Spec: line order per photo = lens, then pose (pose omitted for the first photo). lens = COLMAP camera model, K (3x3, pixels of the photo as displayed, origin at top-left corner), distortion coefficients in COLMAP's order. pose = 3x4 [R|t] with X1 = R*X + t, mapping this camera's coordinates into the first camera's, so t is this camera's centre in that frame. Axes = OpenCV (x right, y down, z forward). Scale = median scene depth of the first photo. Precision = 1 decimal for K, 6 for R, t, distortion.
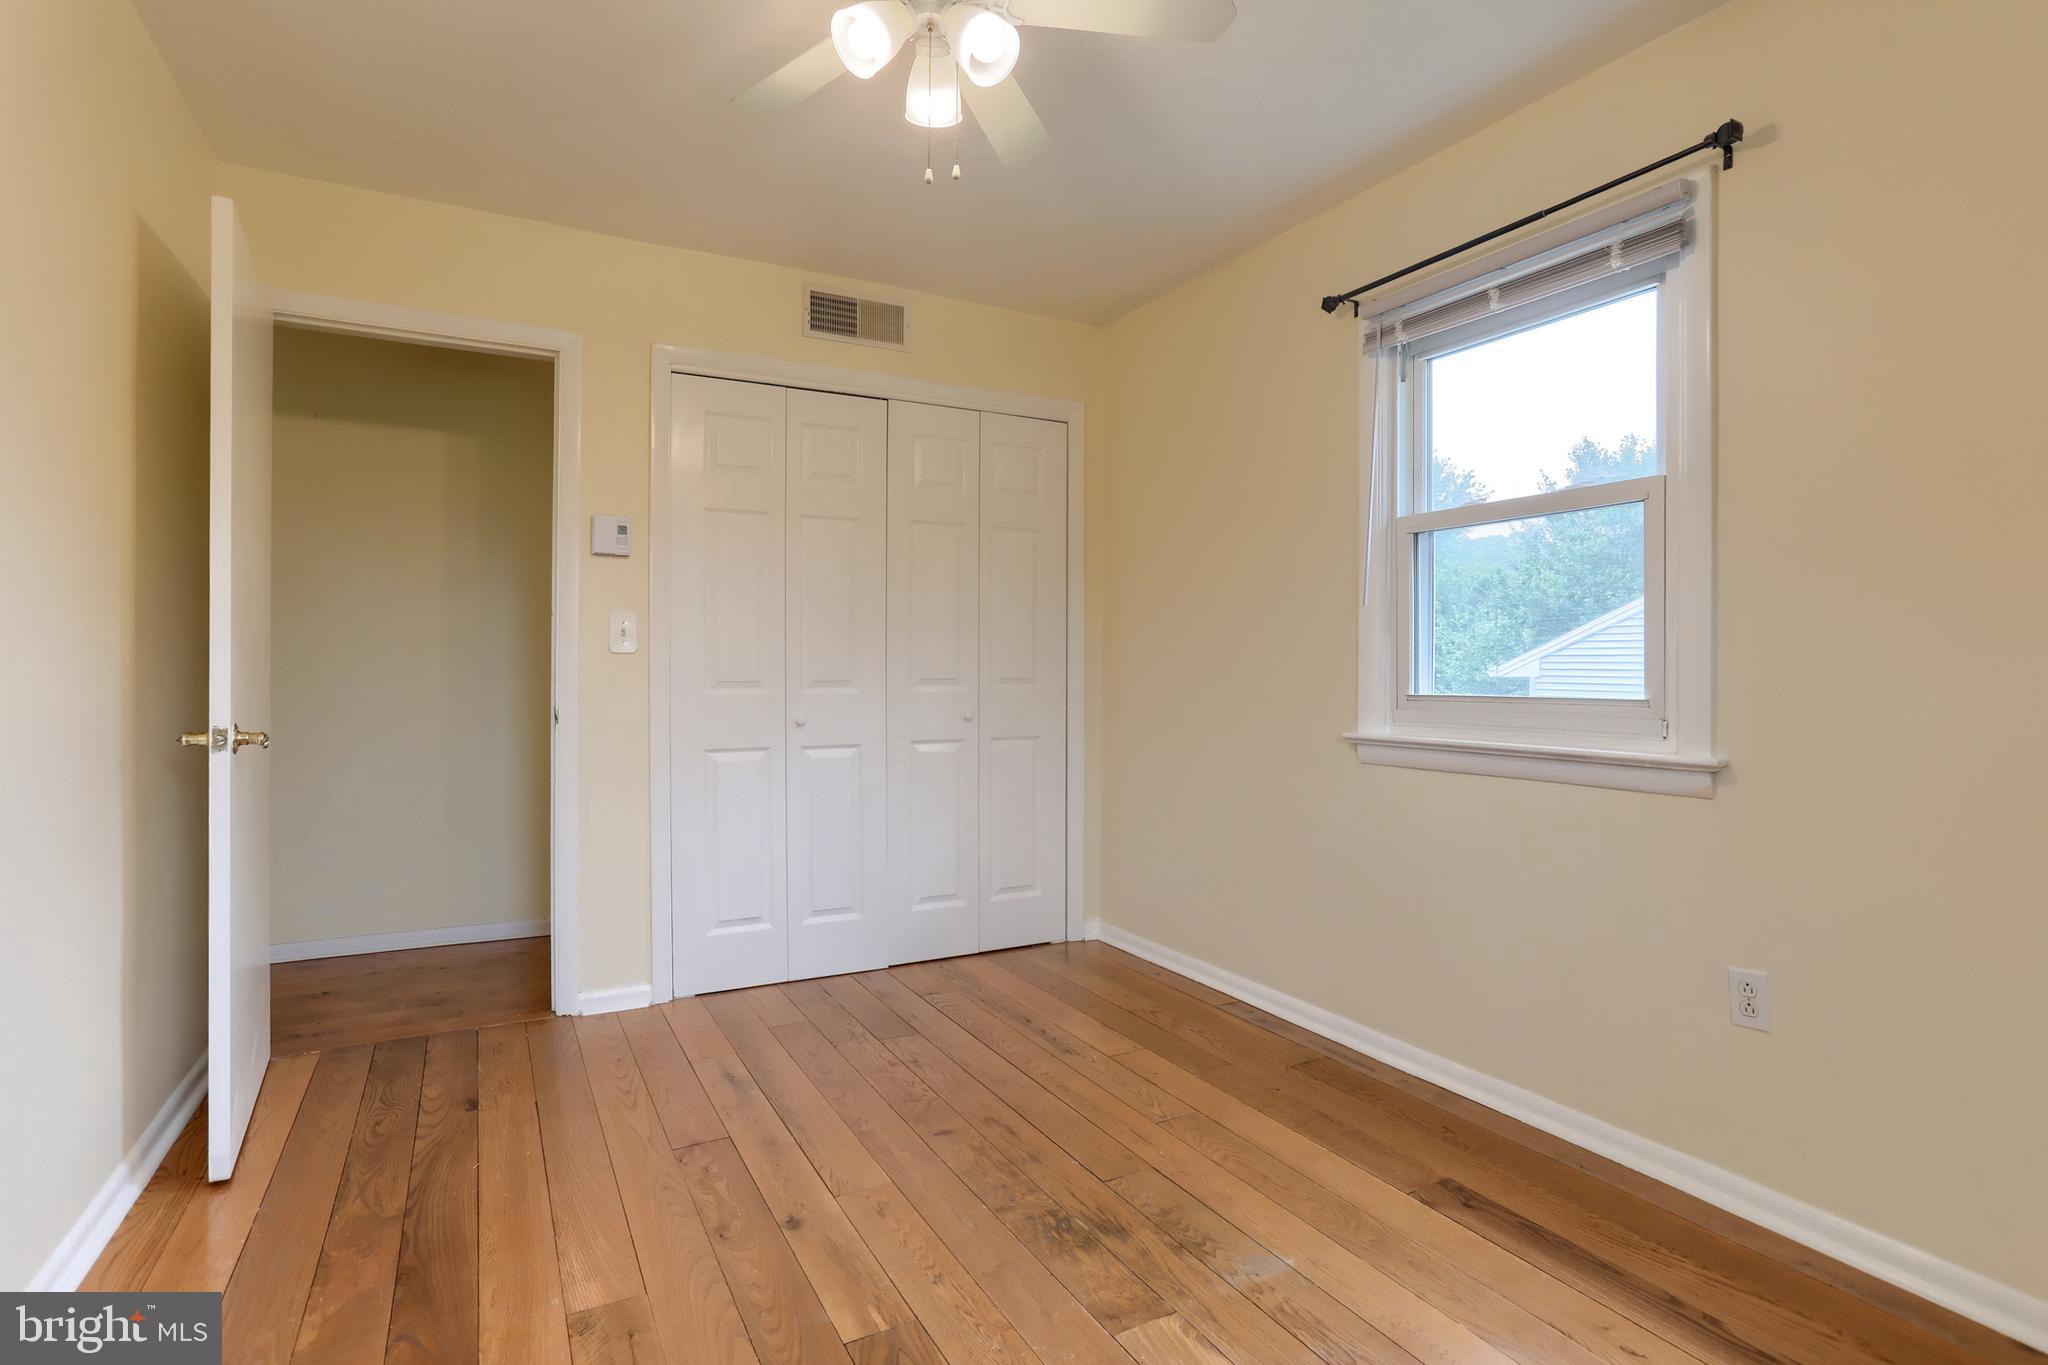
lens RADIAL K [[1035.0, 0, 1039.7], [0, 1035.0, 686.1], [0, 0, 1]] dist [-0.065736, 0.037591]
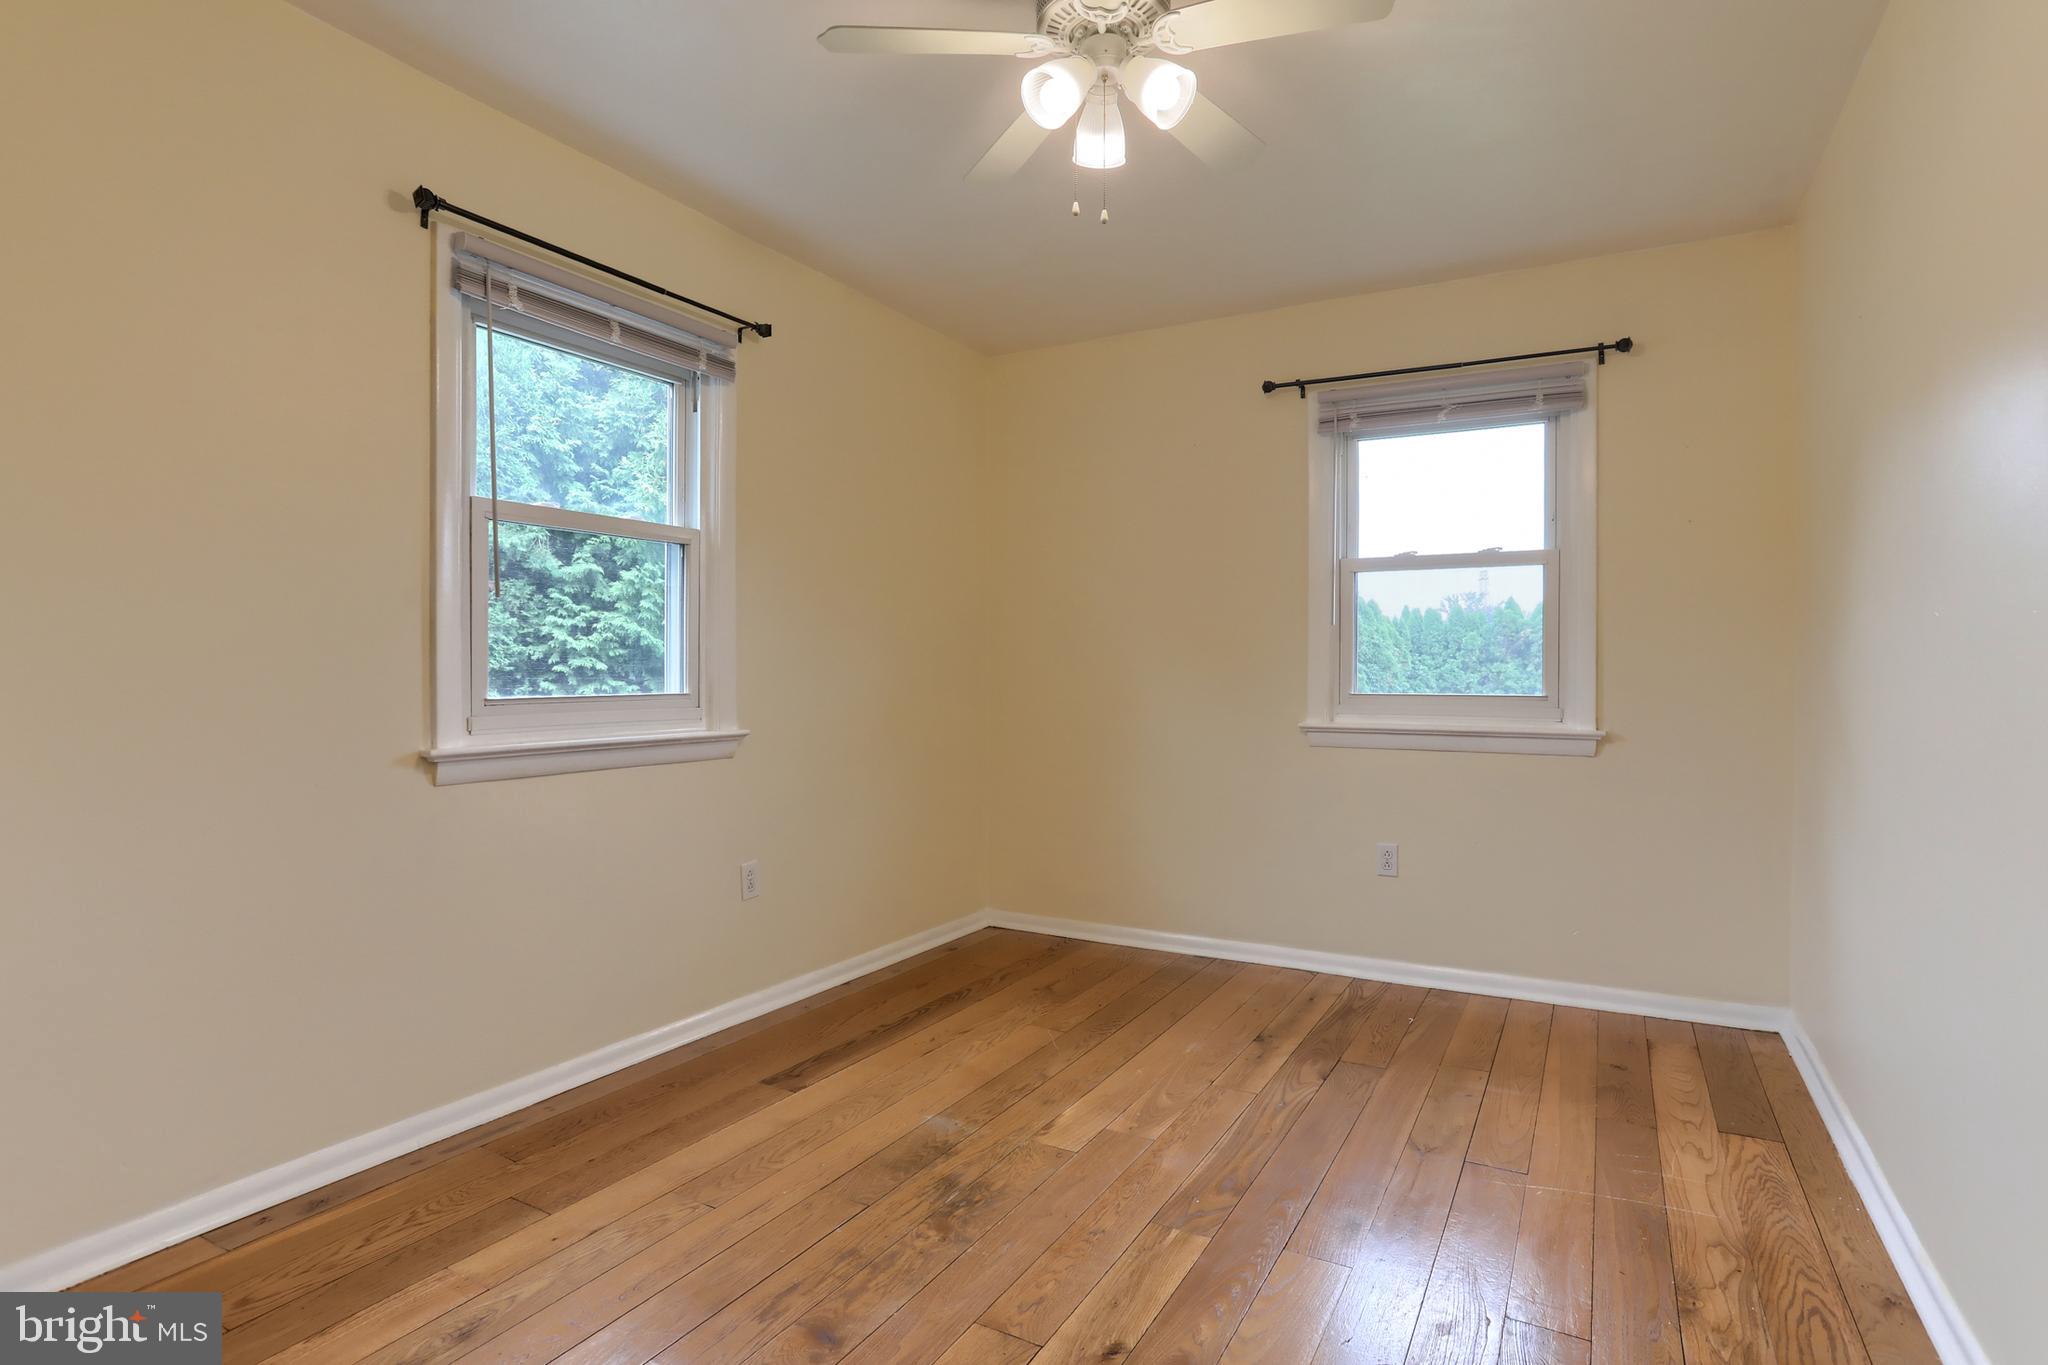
lens RADIAL K [[1035.0, 0, 1039.7], [0, 1035.0, 686.1], [0, 0, 1]] dist [-0.065736, 0.037591]
pose [[-0.534549, -0.015904, 0.844988, -0.820543], [0.008523, 0.999671, 0.024207, -0.025051], [-0.845095, 0.020141, -0.534237, 1.357141]]
